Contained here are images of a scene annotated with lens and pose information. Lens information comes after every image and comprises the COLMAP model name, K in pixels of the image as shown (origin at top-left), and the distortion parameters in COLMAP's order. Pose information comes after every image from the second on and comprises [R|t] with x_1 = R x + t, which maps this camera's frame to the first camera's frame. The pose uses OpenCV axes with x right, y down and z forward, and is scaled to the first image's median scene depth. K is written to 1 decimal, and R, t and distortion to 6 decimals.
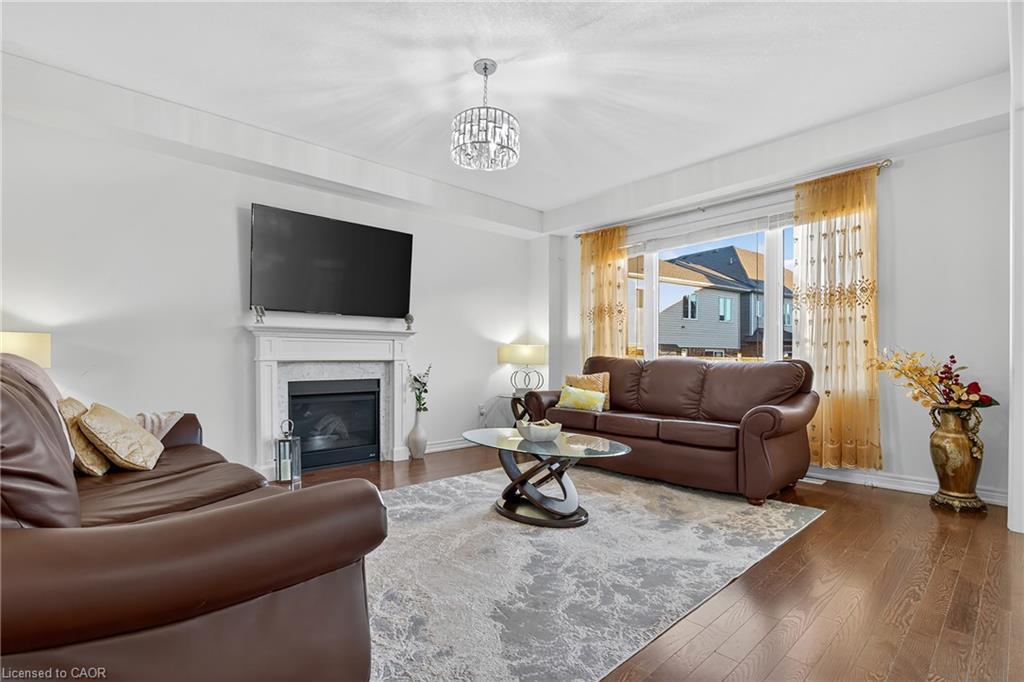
lens RADIAL K [[482.8, 0, 498.7], [0, 482.8, 367.0], [0, 0, 1]] dist [-0.013966, 0.000279]
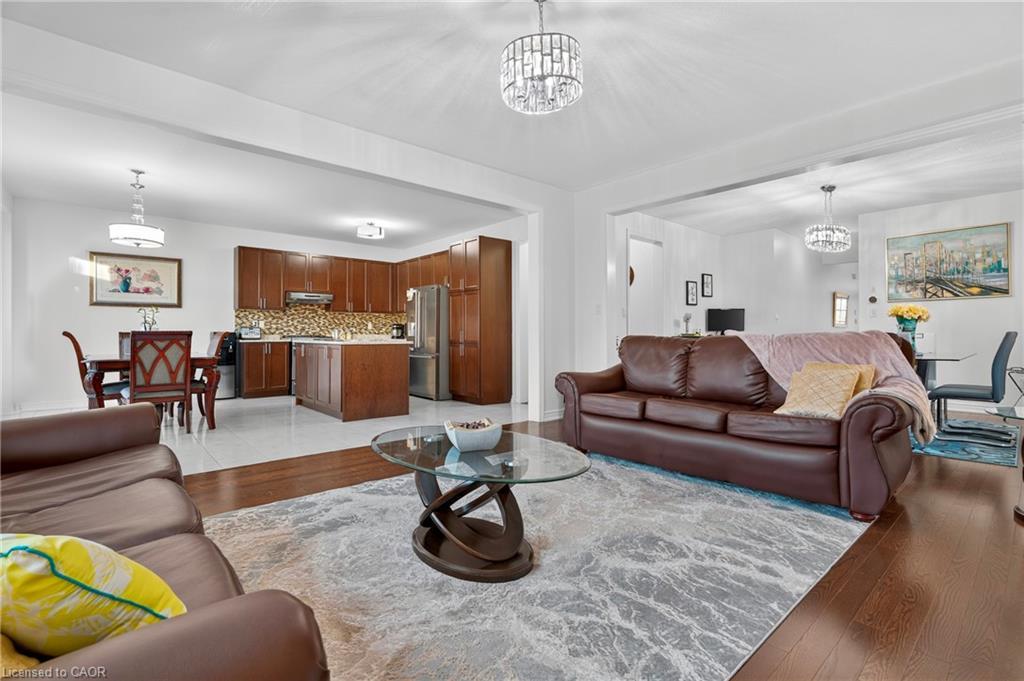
lens RADIAL K [[467.9, 0, 502.7], [0, 467.9, 335.3], [0, 0, 1]] dist [-0.016211, 0.005011]
pose [[-0.999585, 0.001482, 0.028758, 0.014353], [0.001937, 0.999873, 0.015818, -0.023708], [-0.028731, 0.015867, -0.999461, 1.440578]]
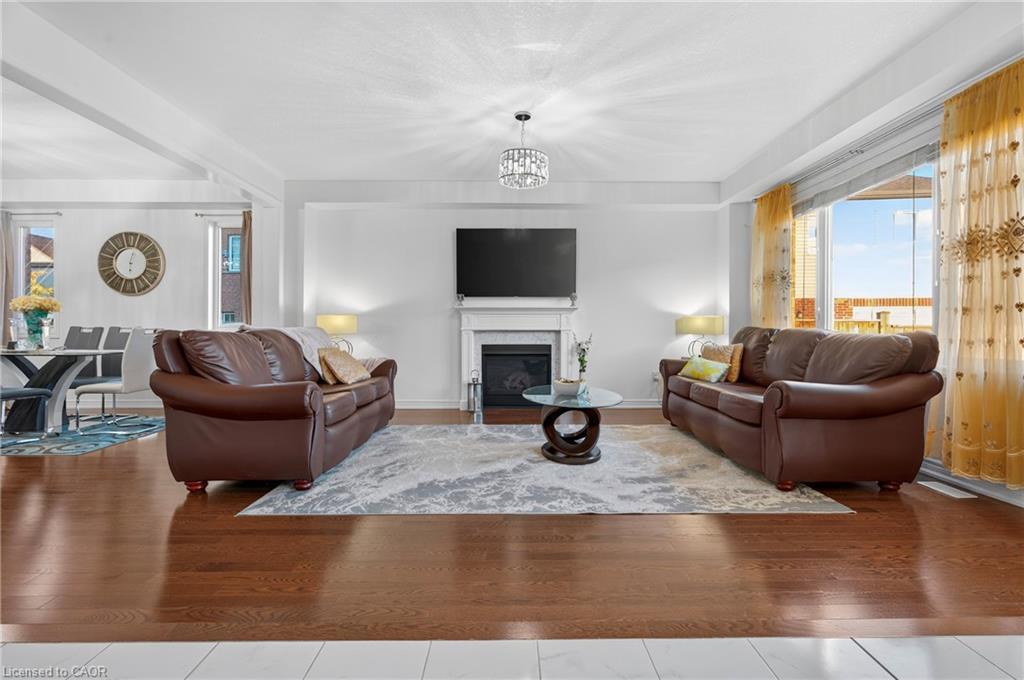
lens RADIAL K [[467.9, 0, 514.9], [0, 467.9, 334.2], [0, 0, 1]] dist [-0.016211, 0.005011]
pose [[0.747700, 0.008638, -0.663981, 0.663002], [-0.012388, 0.999923, -0.000942, -0.001764], [0.663921, 0.008930, 0.747749, -0.001763]]
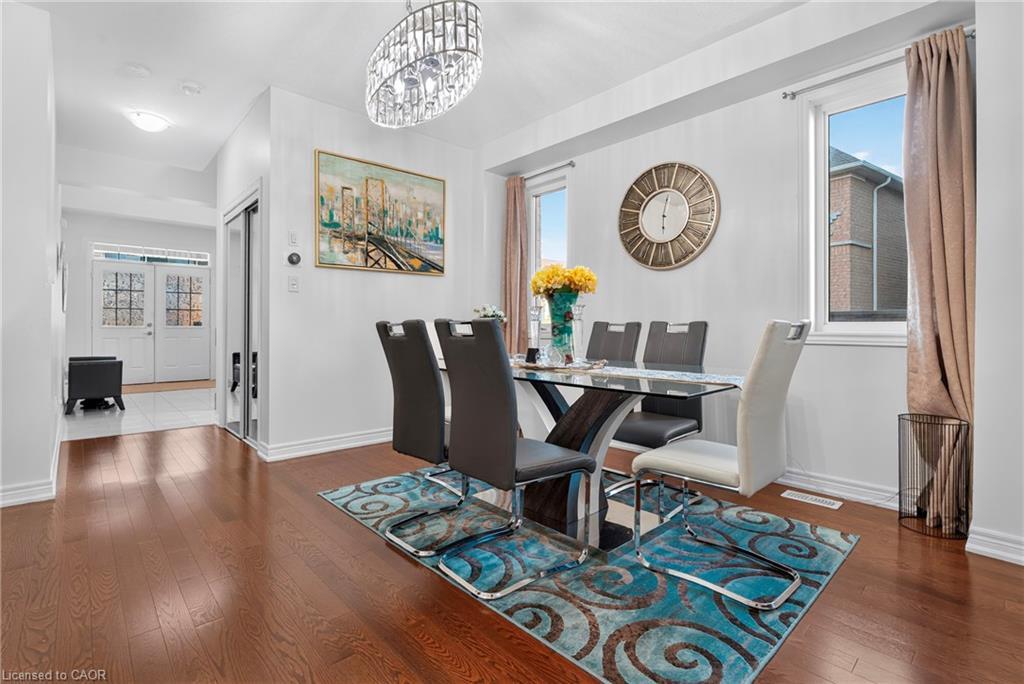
lens RADIAL K [[467.9, 0, 519.1], [0, 467.9, 331.1], [0, 0, 1]] dist [-0.016211, 0.005011]
pose [[0.021427, 0.010775, -0.999712, -0.426503], [-0.013601, 0.999853, 0.010485, 0.000664], [0.999678, 0.013372, 0.021571, -0.005018]]
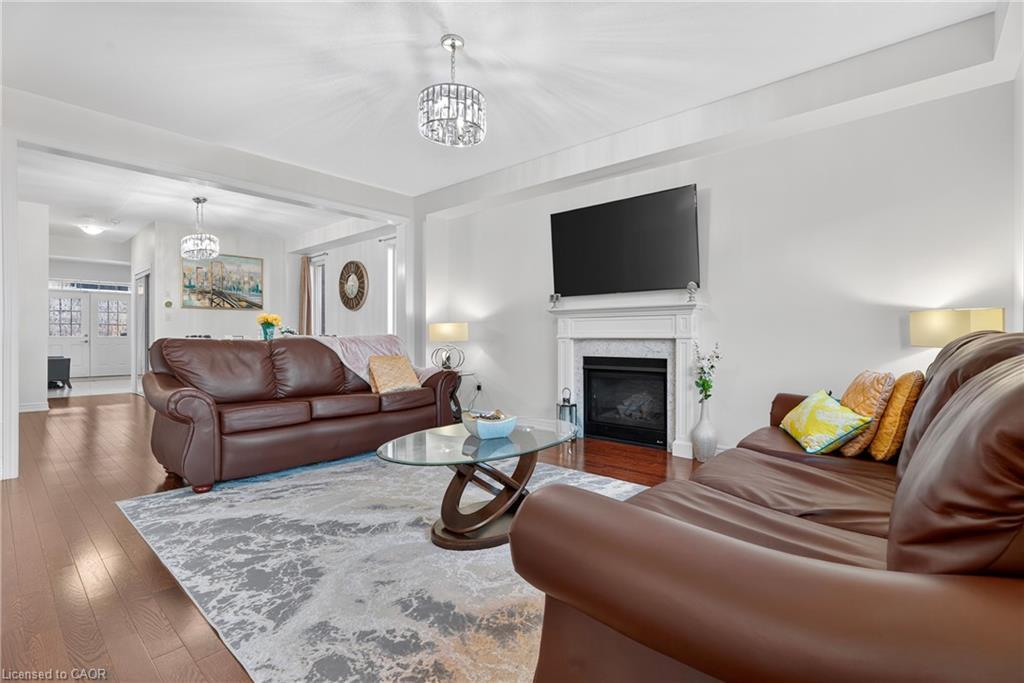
lens RADIAL K [[467.9, 0, 525.2], [0, 467.9, 338.7], [0, 0, 1]] dist [-0.016211, 0.005011]
pose [[0.121667, 0.004755, -0.992560, 0.748404], [-0.014872, 0.999885, 0.002967, -0.015017], [0.992460, 0.014401, 0.121724, 0.818467]]
